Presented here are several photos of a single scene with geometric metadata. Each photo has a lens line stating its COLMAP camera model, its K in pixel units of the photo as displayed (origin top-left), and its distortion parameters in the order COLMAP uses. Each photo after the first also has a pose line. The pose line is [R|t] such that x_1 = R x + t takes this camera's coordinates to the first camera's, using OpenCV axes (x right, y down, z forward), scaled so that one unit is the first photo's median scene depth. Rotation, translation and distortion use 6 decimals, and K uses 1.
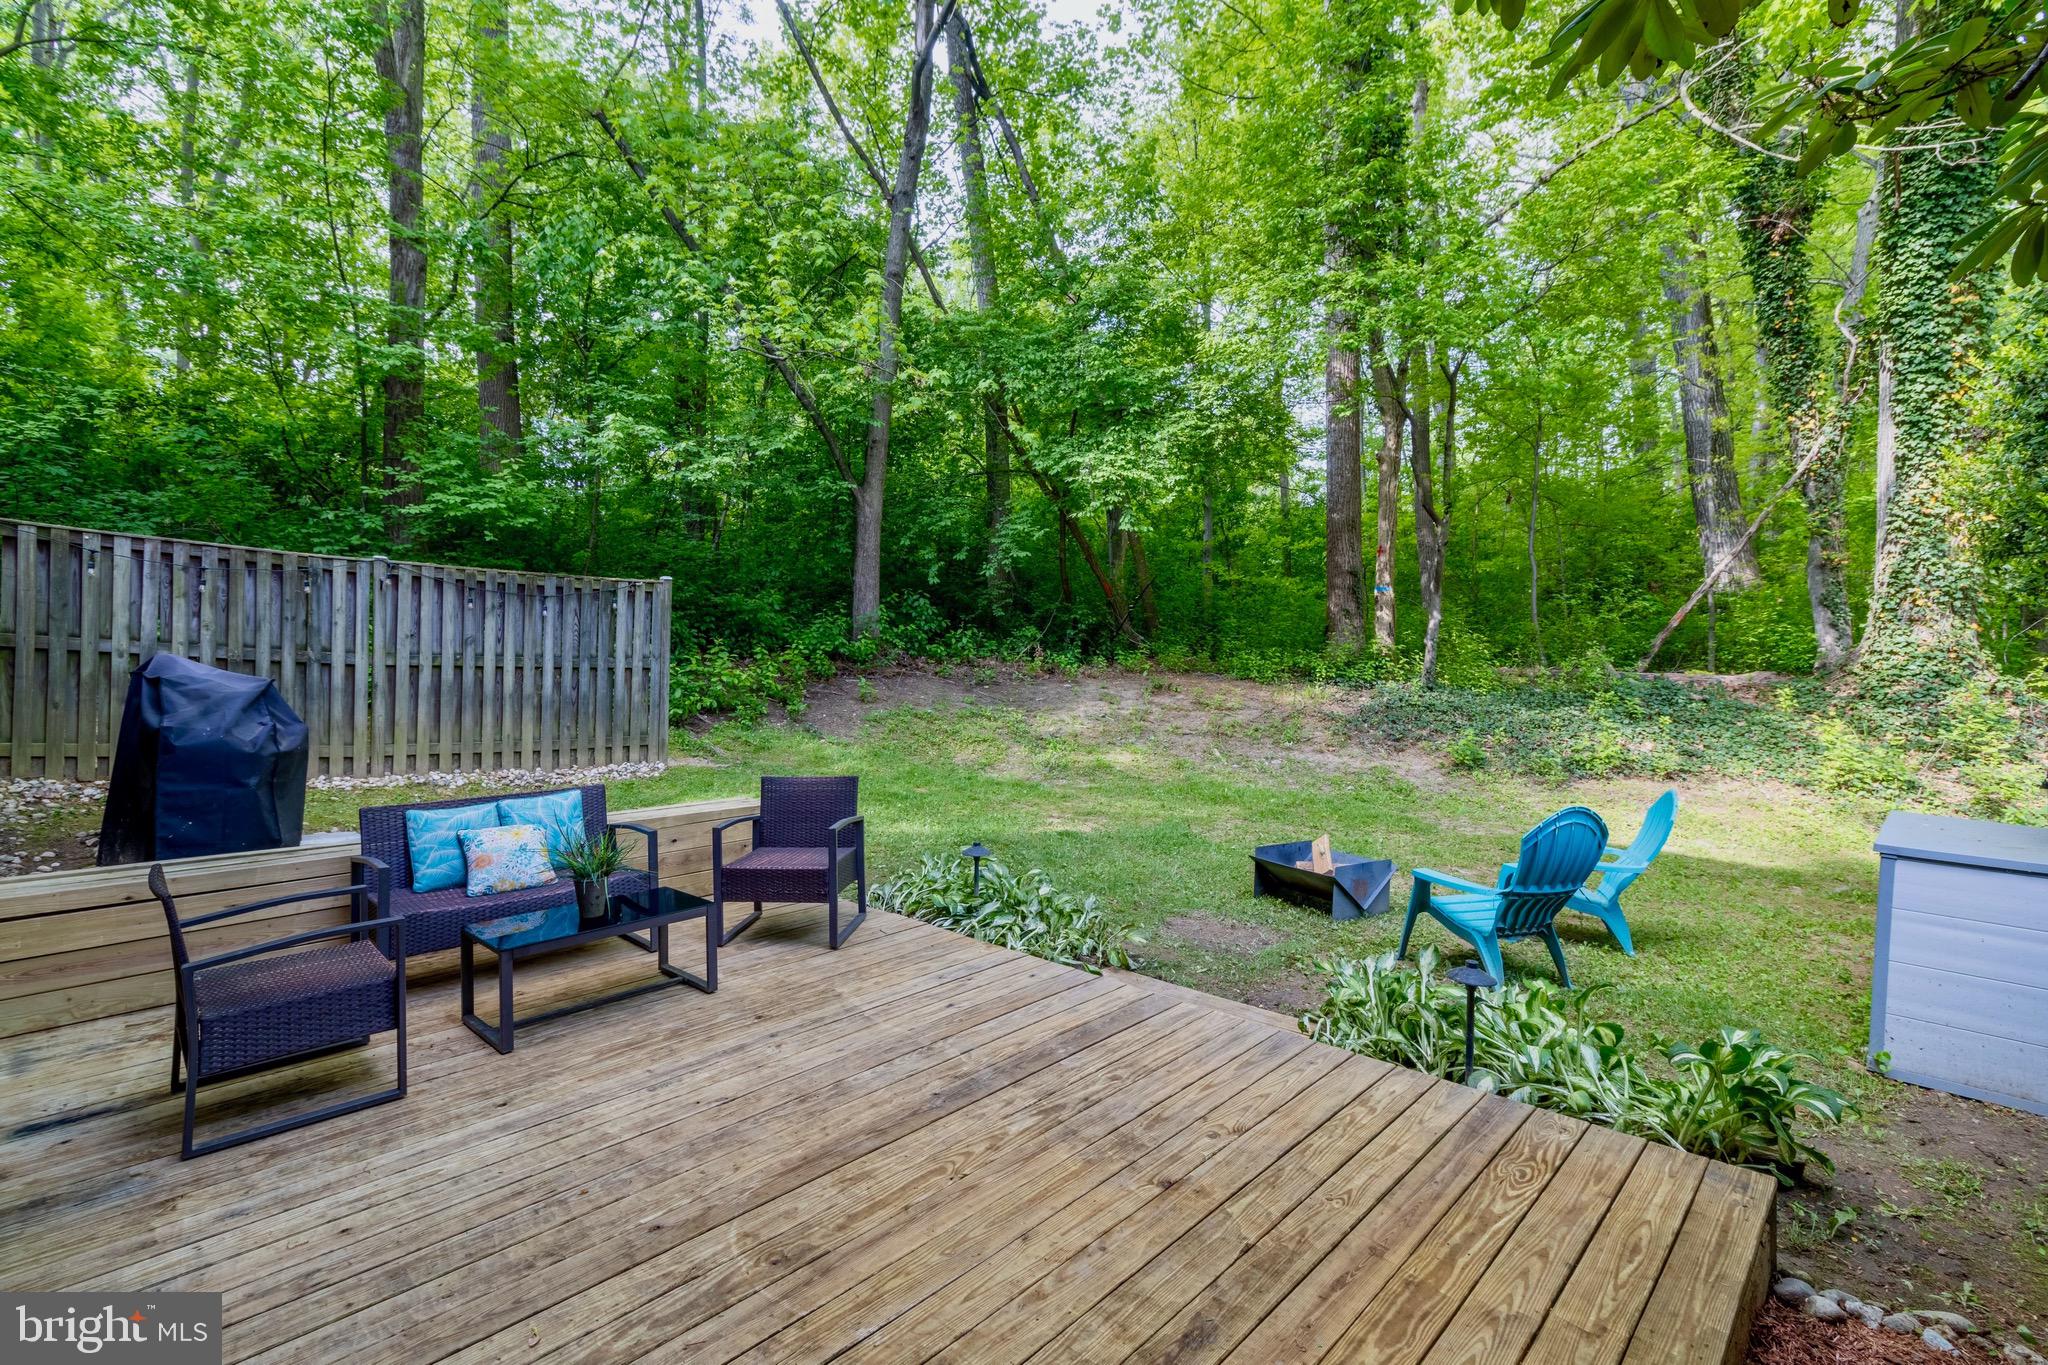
lens RADIAL K [[945.8, 0, 1019.1], [0, 945.8, 664.3], [0, 0, 1]] dist [0.001211, 0.001742]
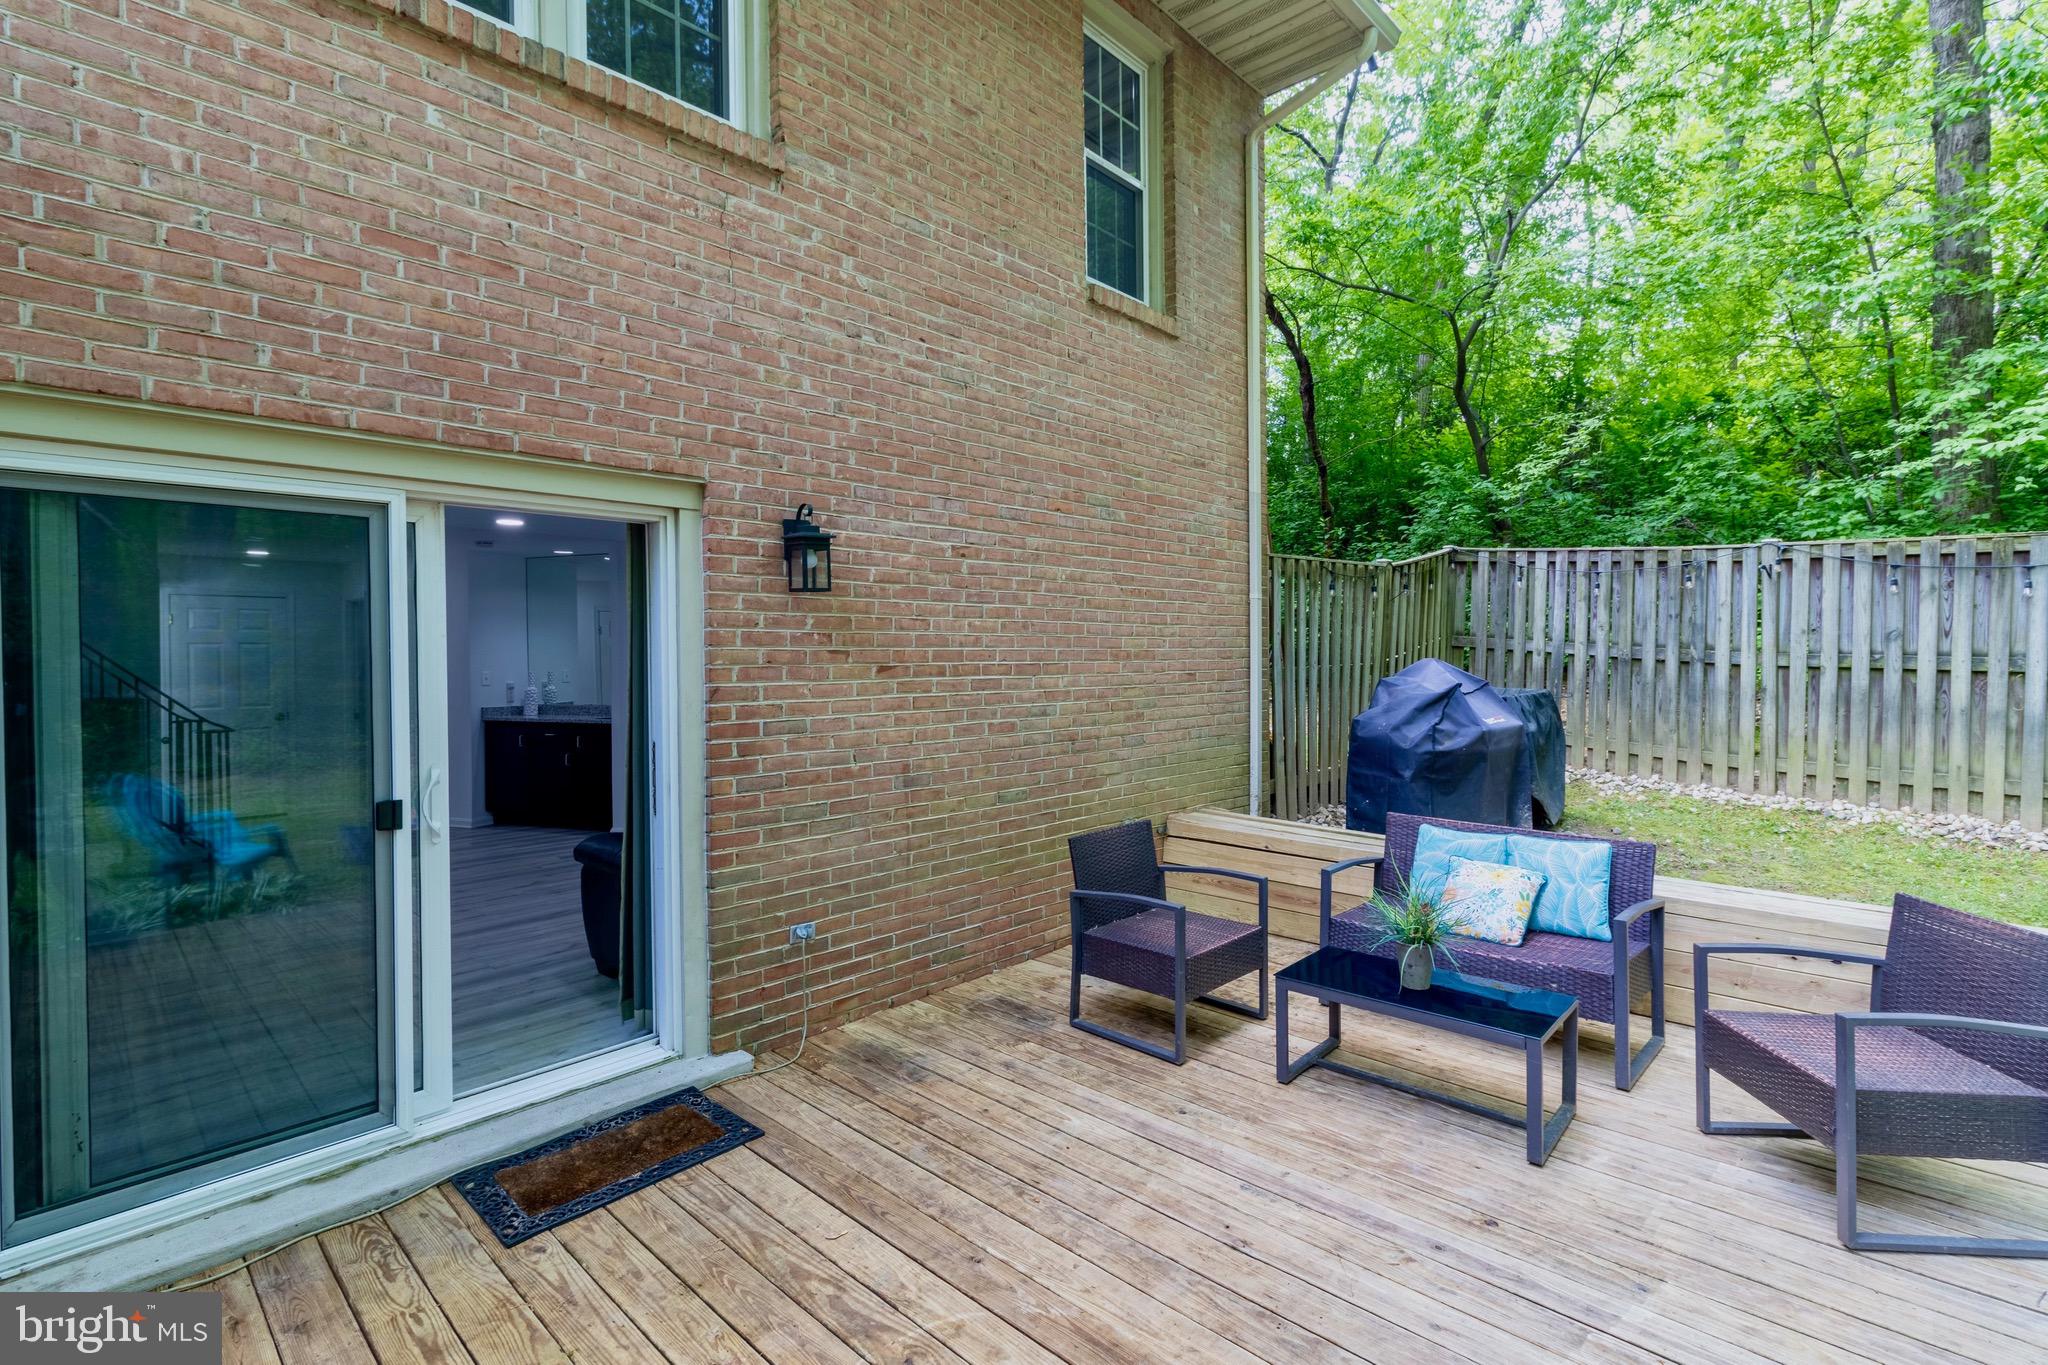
lens RADIAL K [[945.8, 0, 1019.1], [0, 945.8, 664.3], [0, 0, 1]] dist [0.001211, 0.001742]
pose [[0.006916, 0.020323, -0.999770, 0.184806], [-0.000530, 0.999793, 0.020320, -0.017511], [0.999976, 0.000390, 0.006926, 0.315244]]
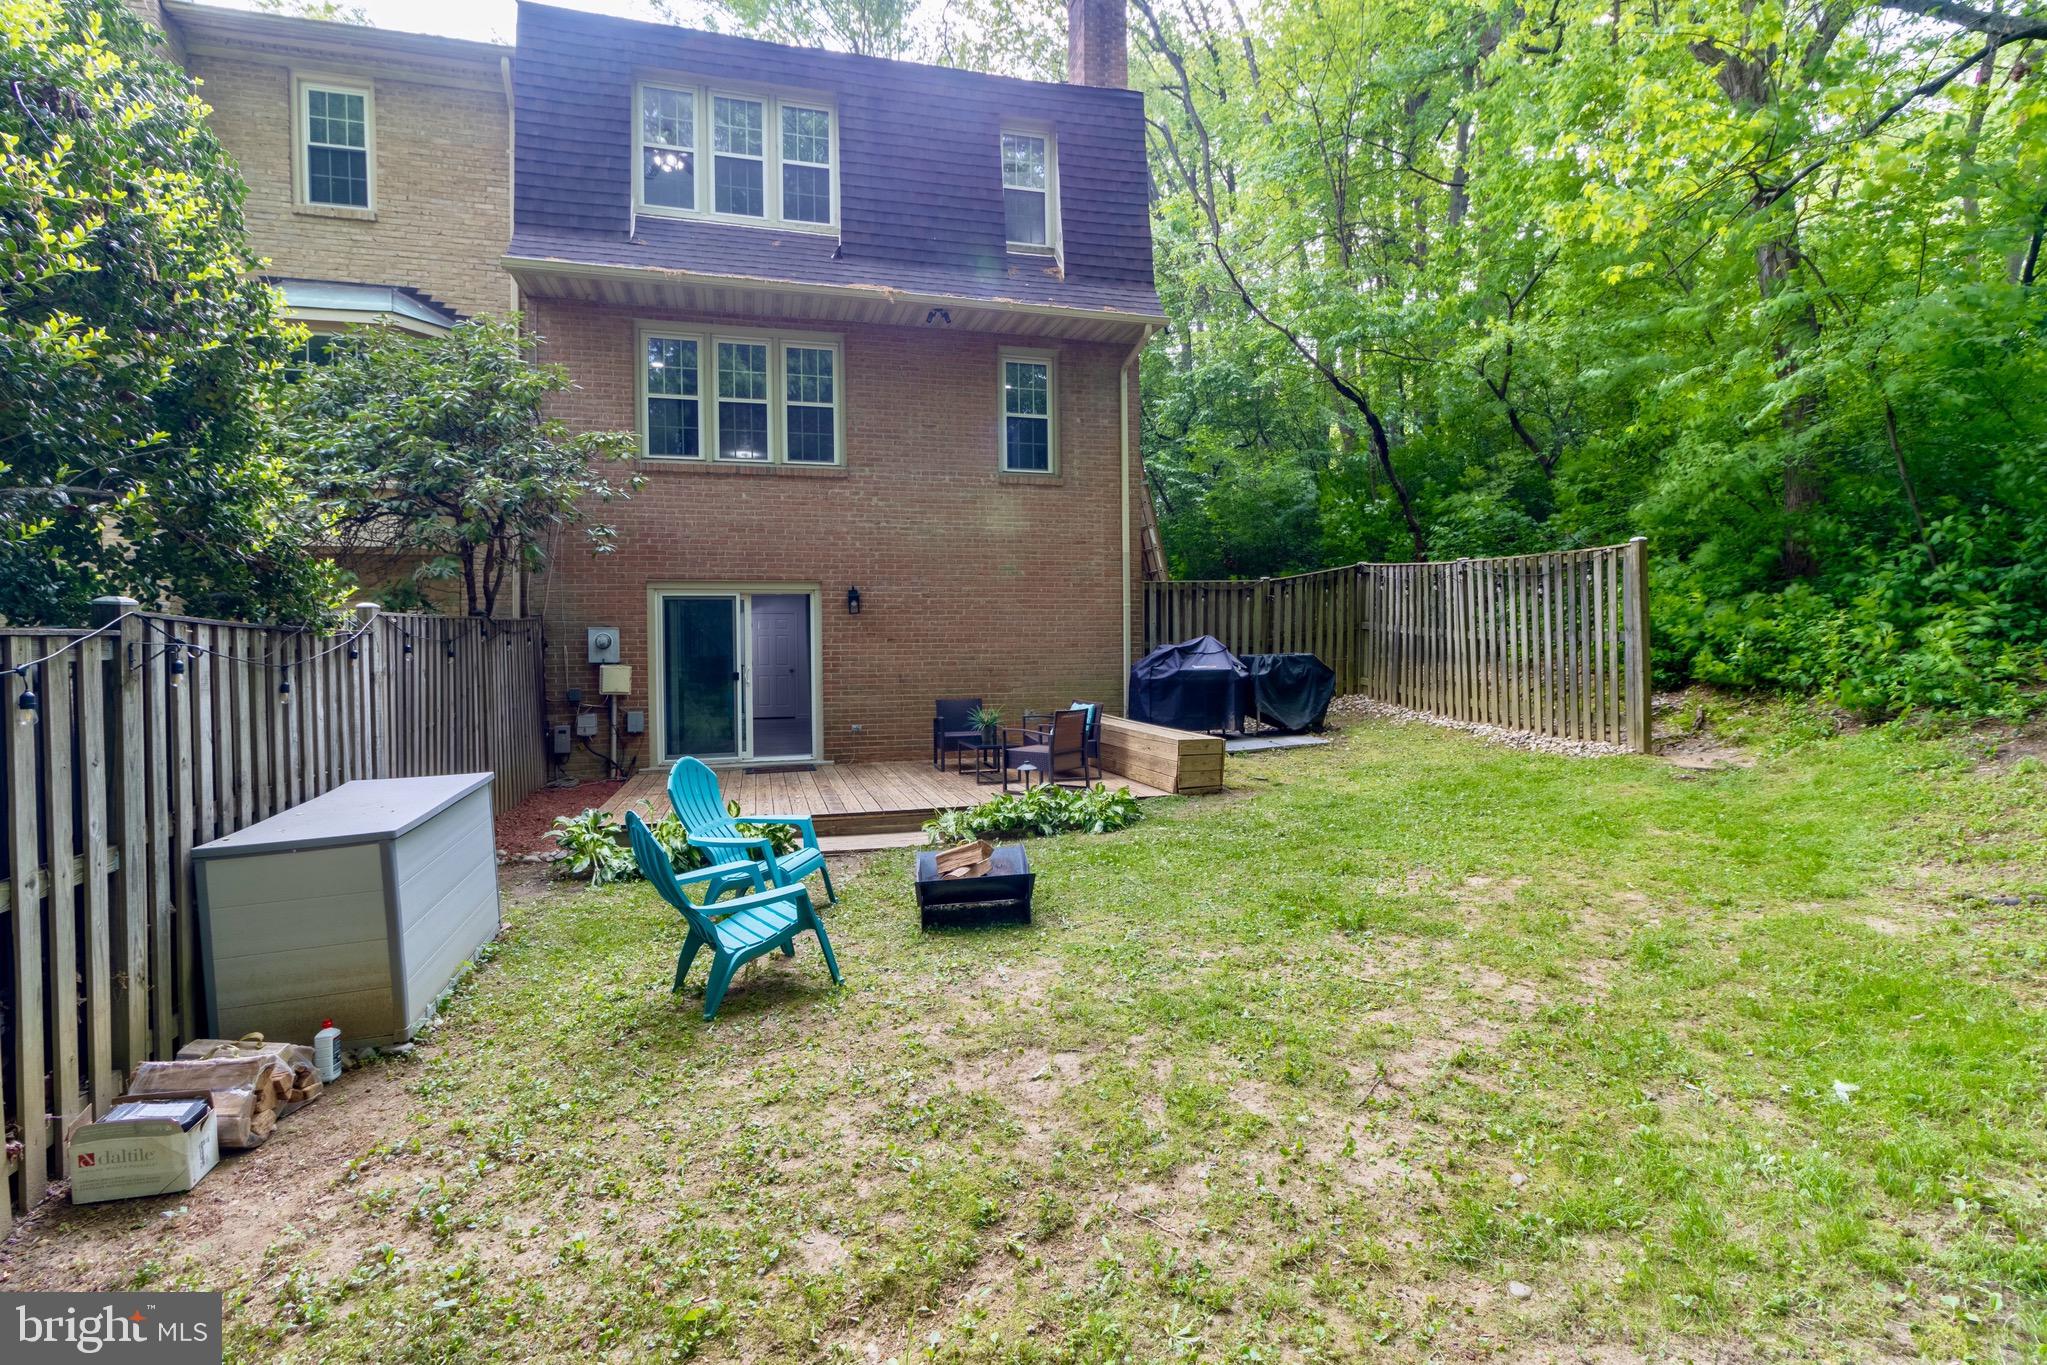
lens RADIAL K [[963.6, 0, 1020.7], [0, 963.6, 661.5], [0, 0, 1]] dist [0.002631, 0.000198]
pose [[-0.510001, 0.028132, -0.859714, 0.839636], [0.007660, 0.999574, 0.028164, -0.011081], [0.860140, 0.007779, -0.509999, 1.173844]]
